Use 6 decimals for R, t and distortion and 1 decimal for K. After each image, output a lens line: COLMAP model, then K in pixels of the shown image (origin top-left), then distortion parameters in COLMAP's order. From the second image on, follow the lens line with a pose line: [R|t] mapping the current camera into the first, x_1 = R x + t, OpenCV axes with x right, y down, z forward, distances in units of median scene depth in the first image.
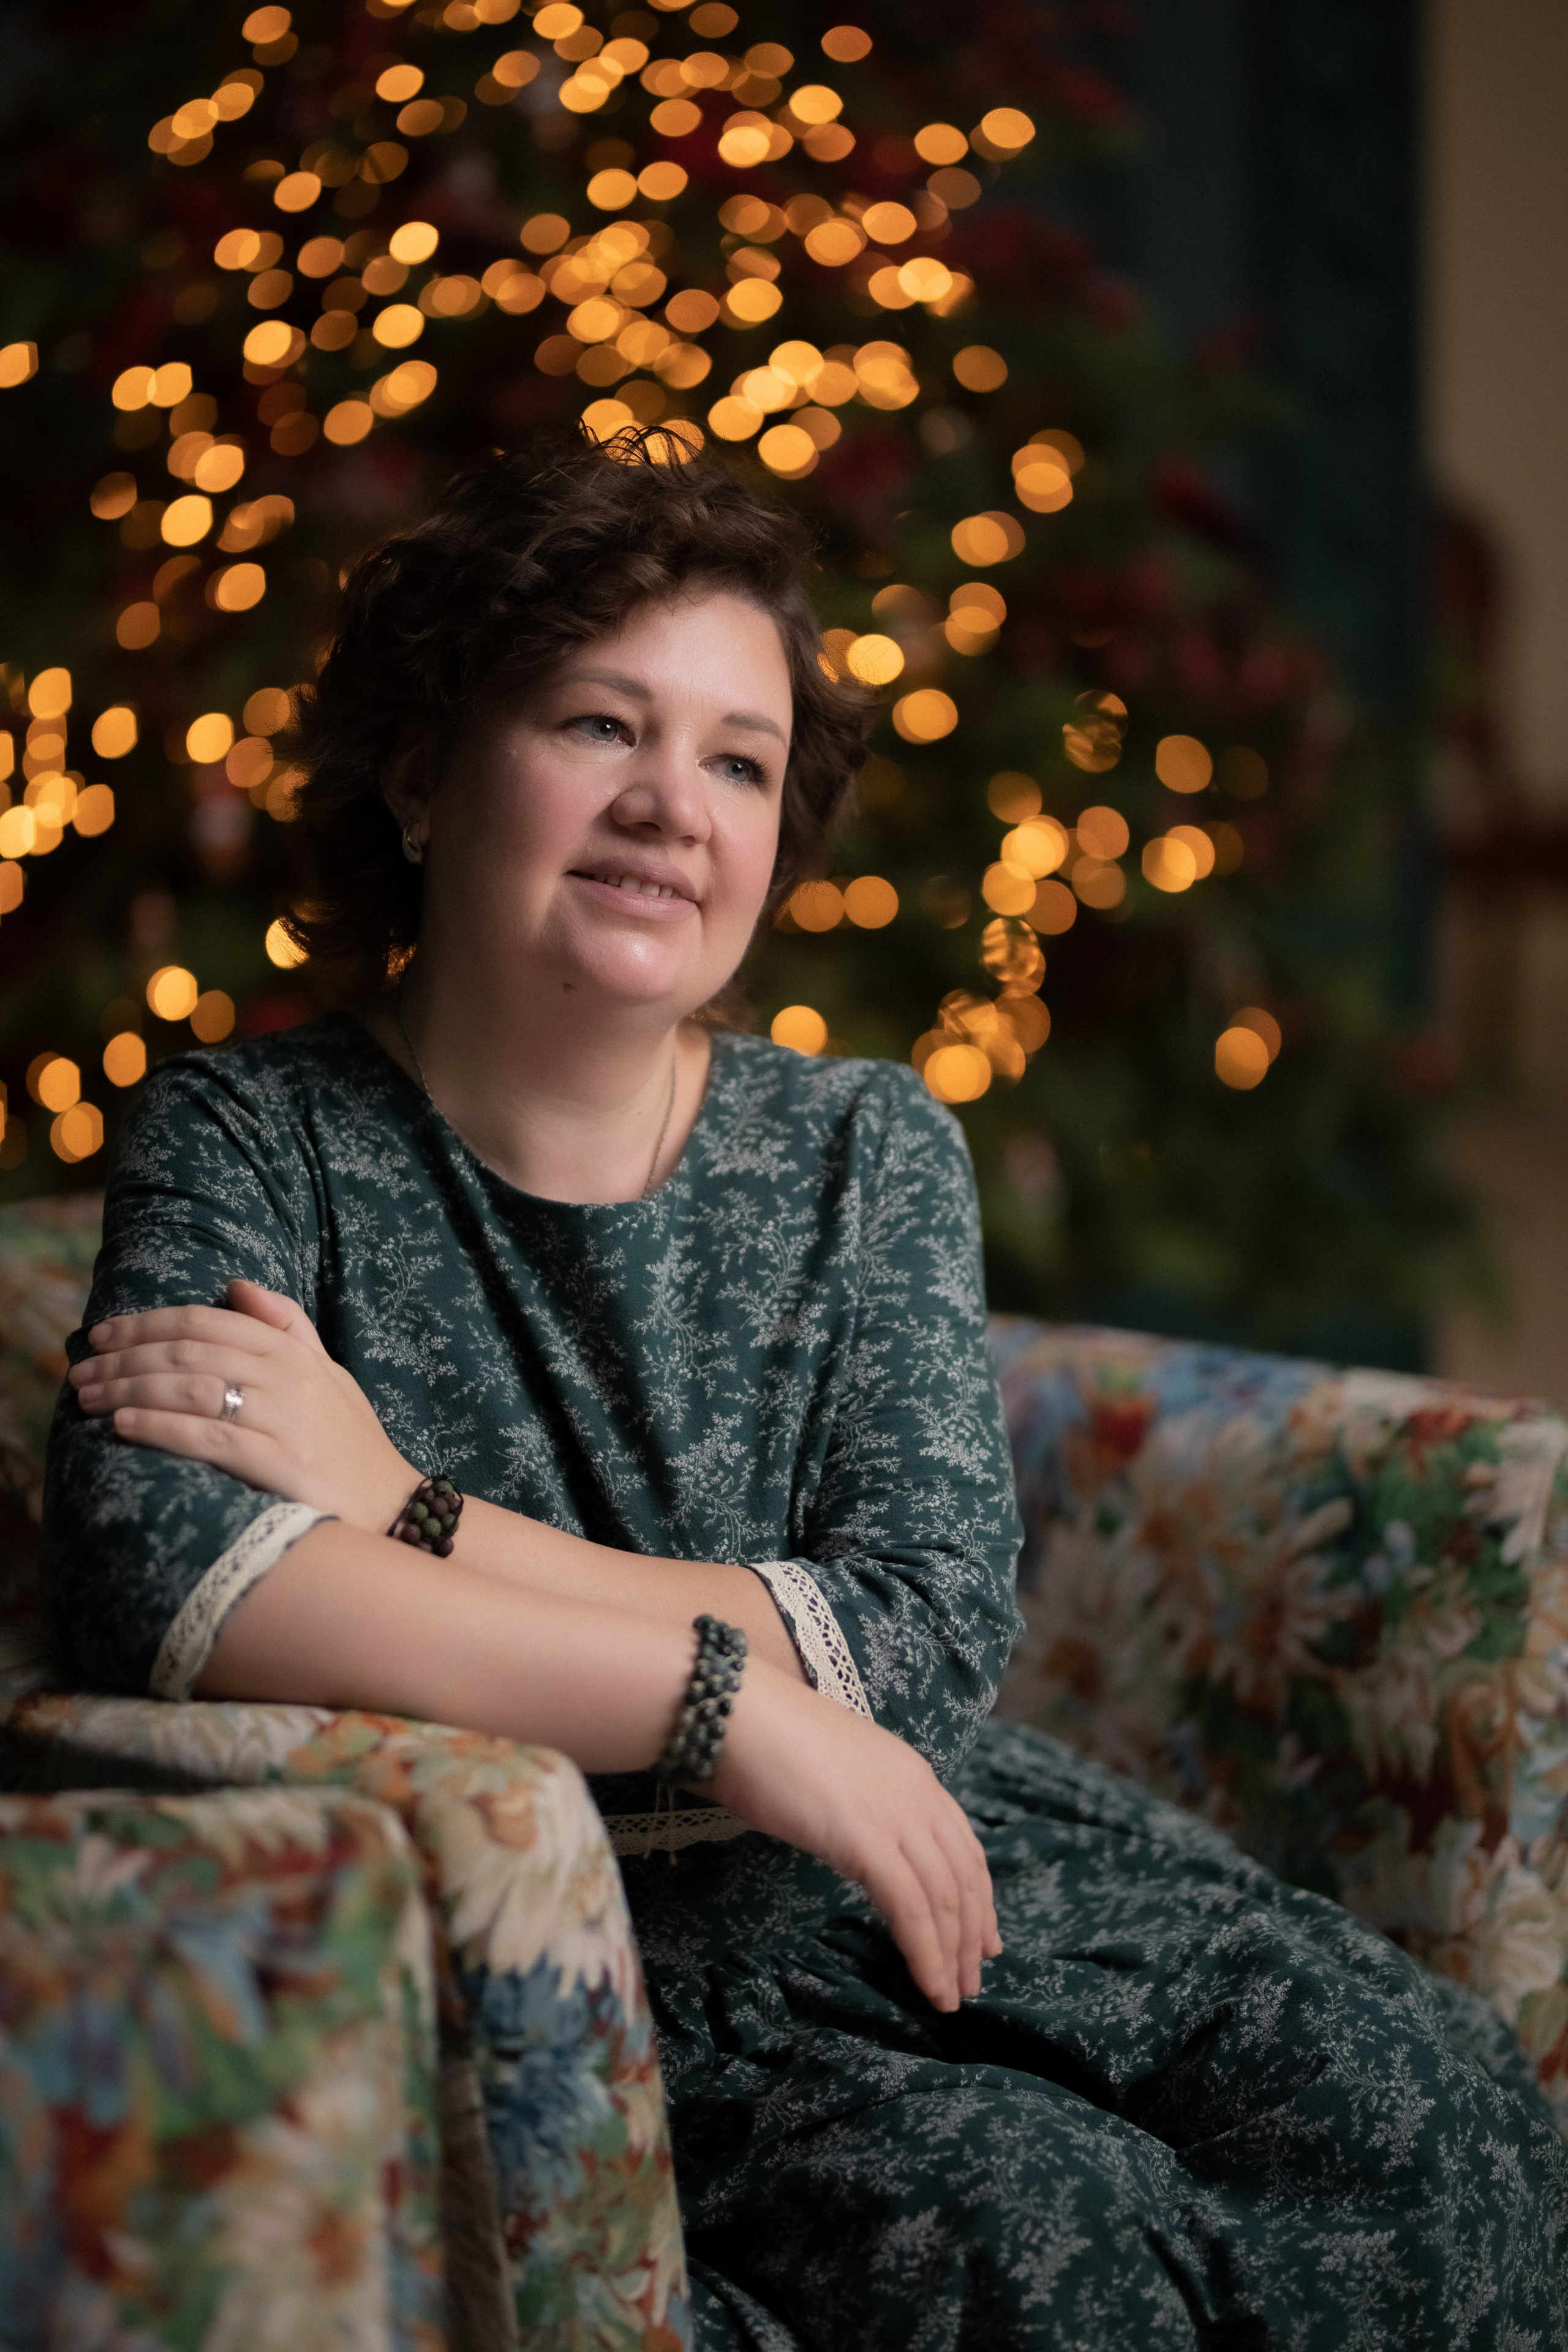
lens RADIAL K [[5676.4, 0, 782.0], [0, 5676.4, 1166.9], [0, 0, 1]] dist [0.001917, -0.744543]
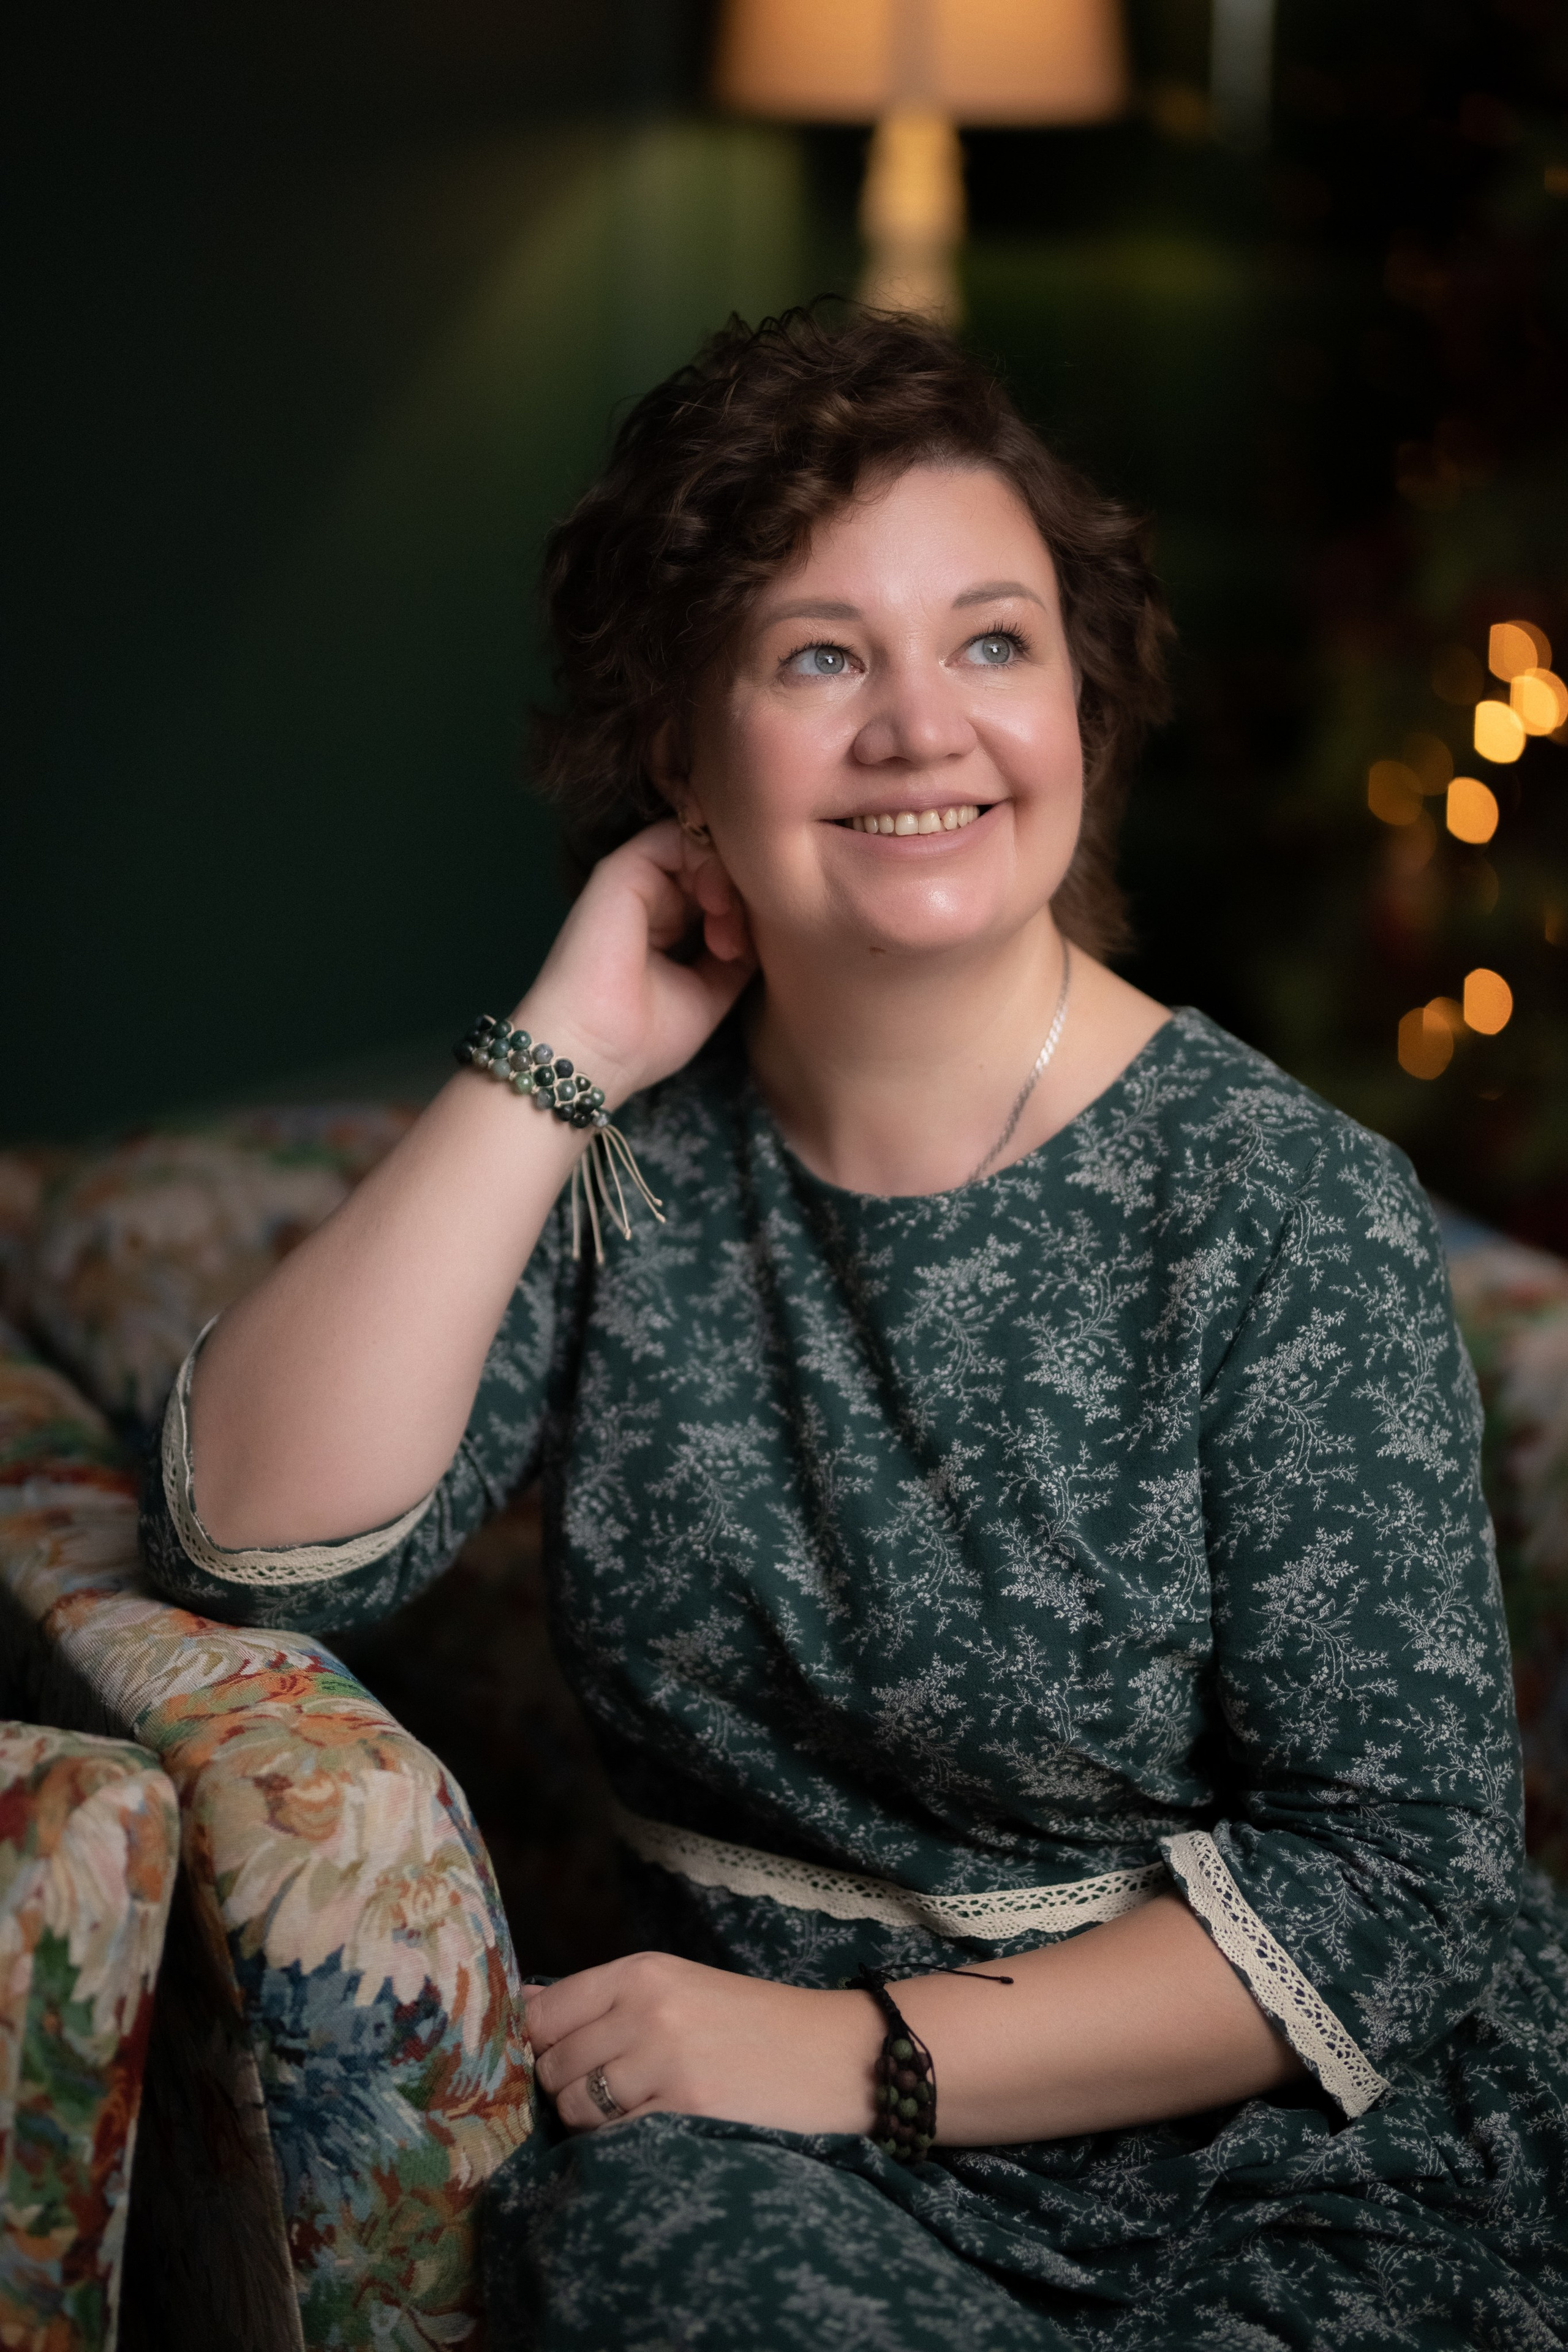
lens RADIAL K [[5644.9, 0, 793.1], [0, 5644.9, 1182.6], [0, 0, 1]] dist [0.062227, -1.208435]
pose [[0.861438, 0.139563, -0.488310, 0.397426], [-0.125522, 0.990179, 0.061565, -0.047217], [0.492107, 0.008259, 0.870496, 0.193486]]
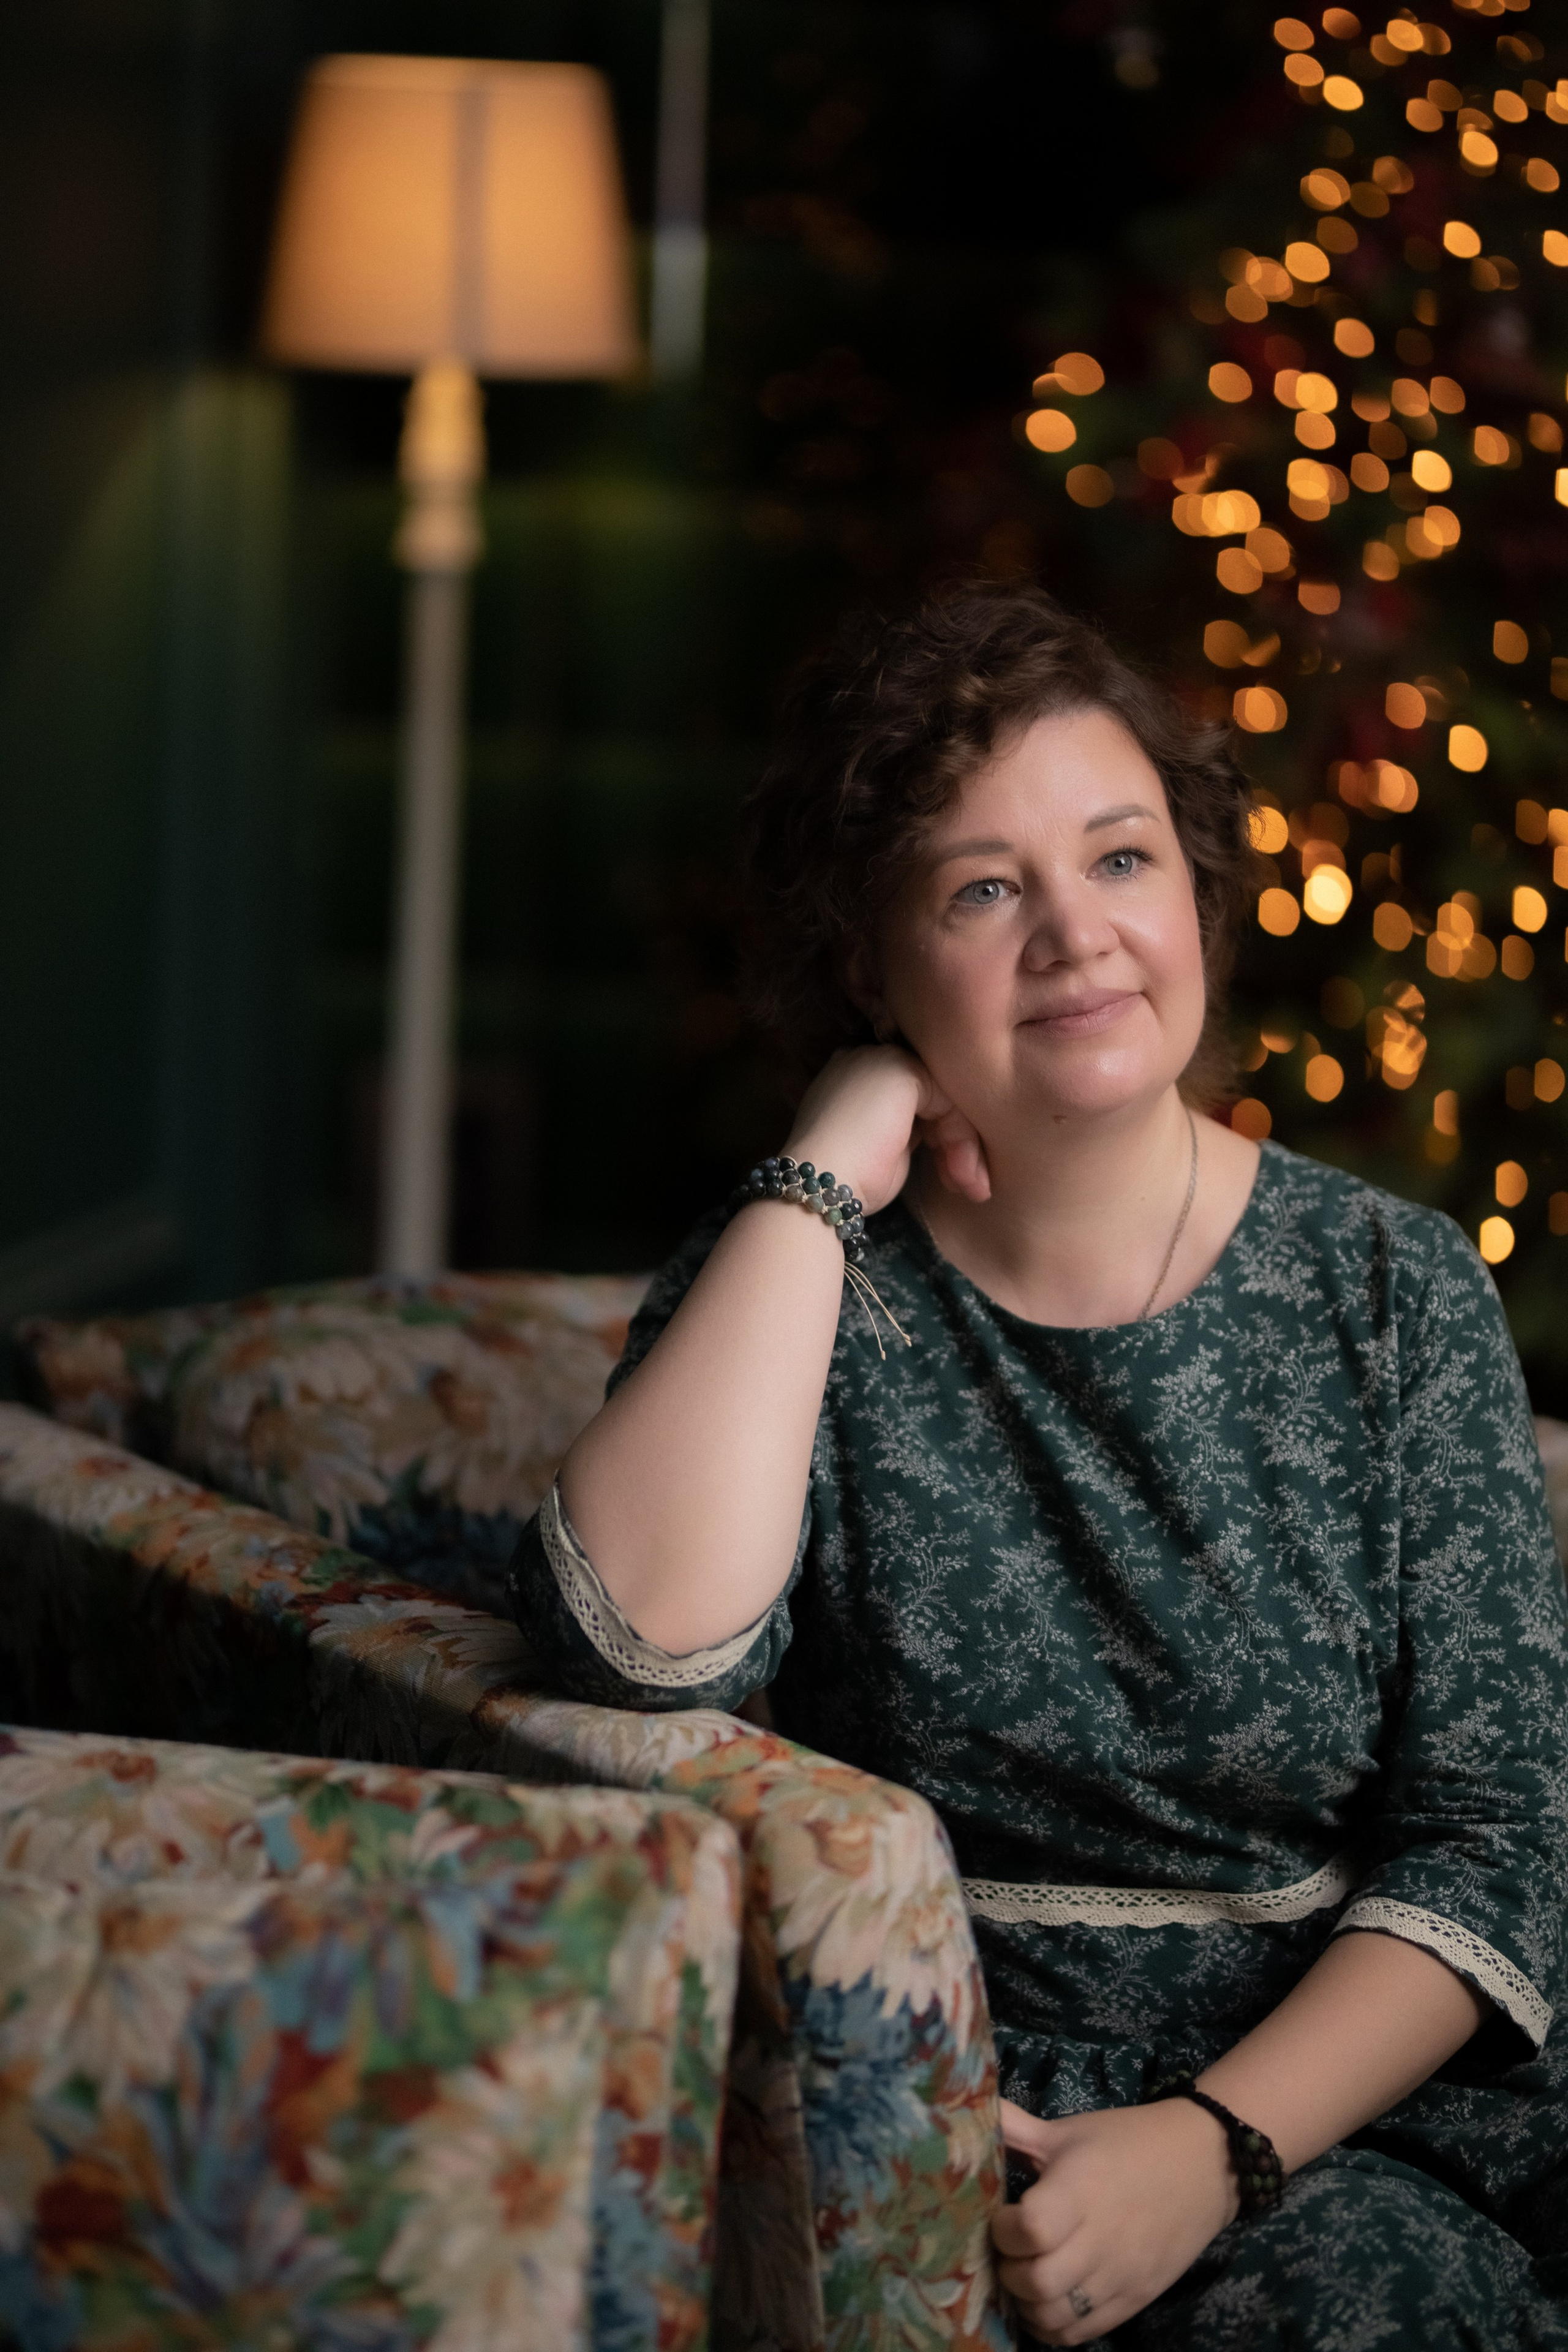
lens RADIAL K [[5671.1, 0, 832.1], [0, 5671.1, 1176.6], [0, 0, 1]] dist [0.038763, -0.857609]
pose [[0.958002, 0.097610, -0.269639, 0.199402], [-0.102145, 0.994766, -0.002803, -0.009100], [0.267954, 0.030227, 0.962957, -0.051409]]
